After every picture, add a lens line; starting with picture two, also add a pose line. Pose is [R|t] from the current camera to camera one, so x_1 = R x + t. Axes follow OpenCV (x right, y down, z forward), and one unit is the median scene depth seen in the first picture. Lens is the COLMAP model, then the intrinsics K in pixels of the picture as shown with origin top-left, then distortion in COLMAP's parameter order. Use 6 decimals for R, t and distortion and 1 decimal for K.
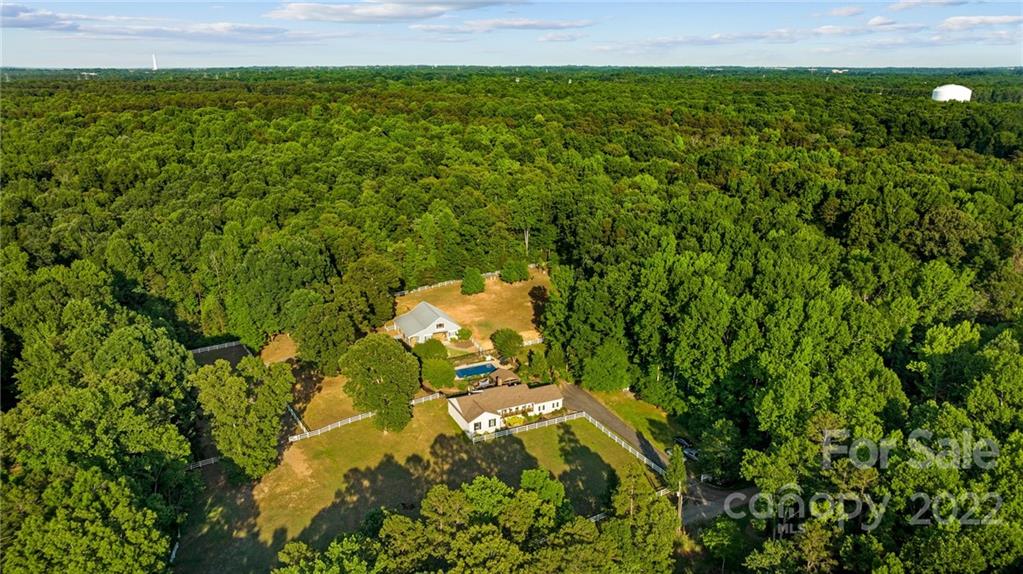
lens RADIAL K [[723.6, 0, 511.5], [0, 723.6, 287.0], [0, 0, 1]] dist [-0.010654, -0.002231]
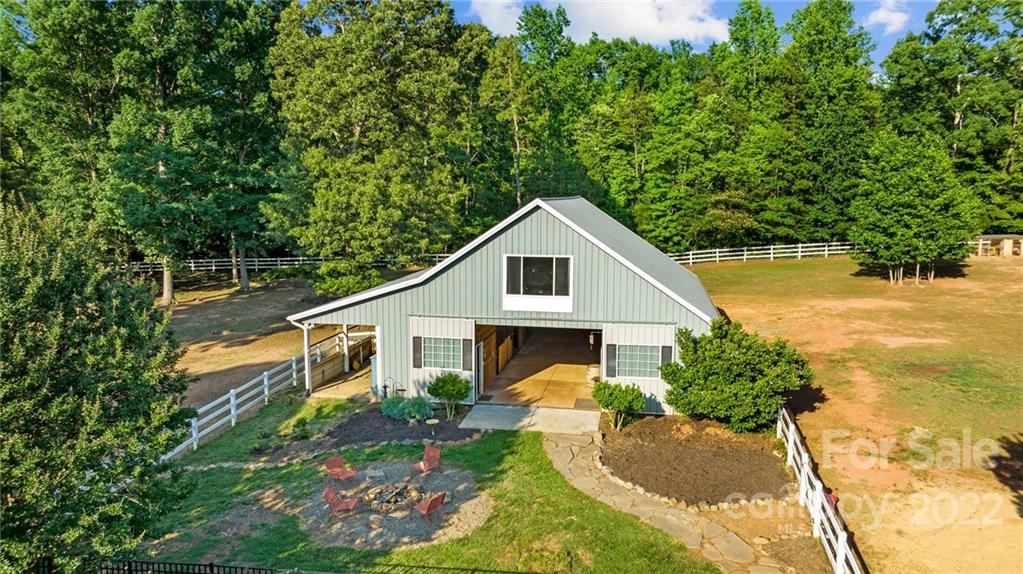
lens RADIAL K [[723.6, 0, 511.5], [0, 723.6, 287.0], [0, 0, 1]] dist [-0.010654, -0.002231]
pose [[0.814094, 0.070031, -0.576496, -0.035574], [-0.172971, 0.976887, -0.125589, 0.087875], [0.554376, 0.201958, 0.807391, 1.087774]]
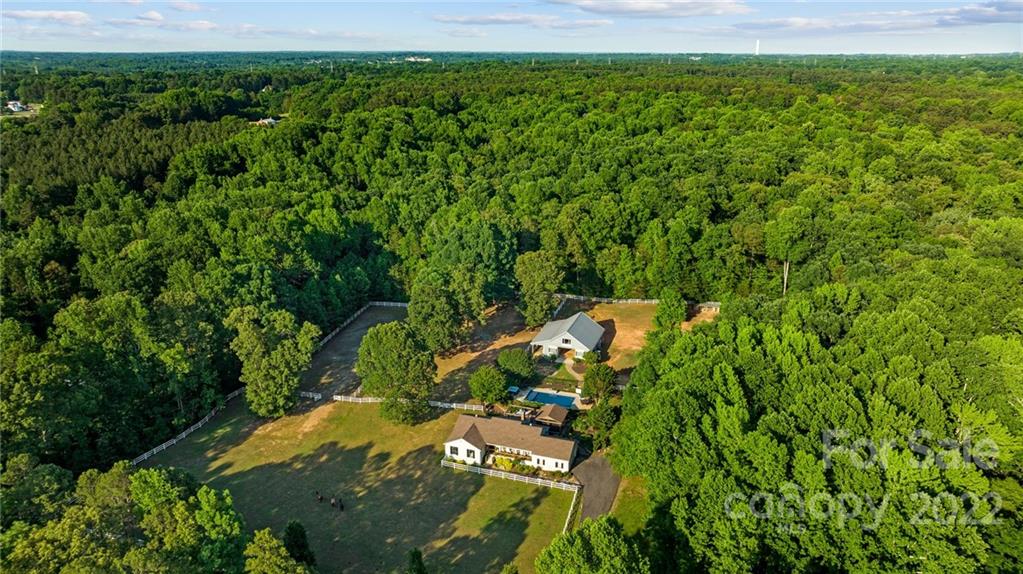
lens RADIAL K [[723.6, 0, 511.5], [0, 723.6, 287.0], [0, 0, 1]] dist [-0.010654, -0.002231]
pose [[0.713799, 0.222361, -0.664113, 0.528582], [-0.210919, 0.972486, 0.098912, -0.105132], [0.667835, 0.069471, 0.741060, 0.343080]]
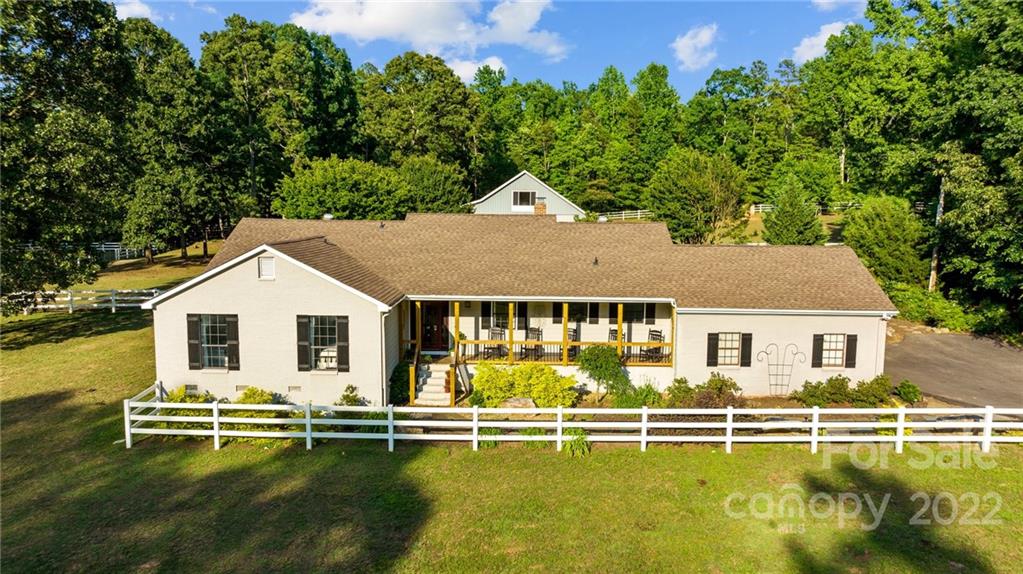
lens RADIAL K [[723.6, 0, 511.5], [0, 723.6, 287.0], [0, 0, 1]] dist [-0.010654, -0.002231]
pose [[0.892448, 0.055395, -0.447737, 0.068045], [-0.139564, 0.977651, -0.157228, 0.185040], [0.429021, 0.202806, 0.880233, 0.845059]]
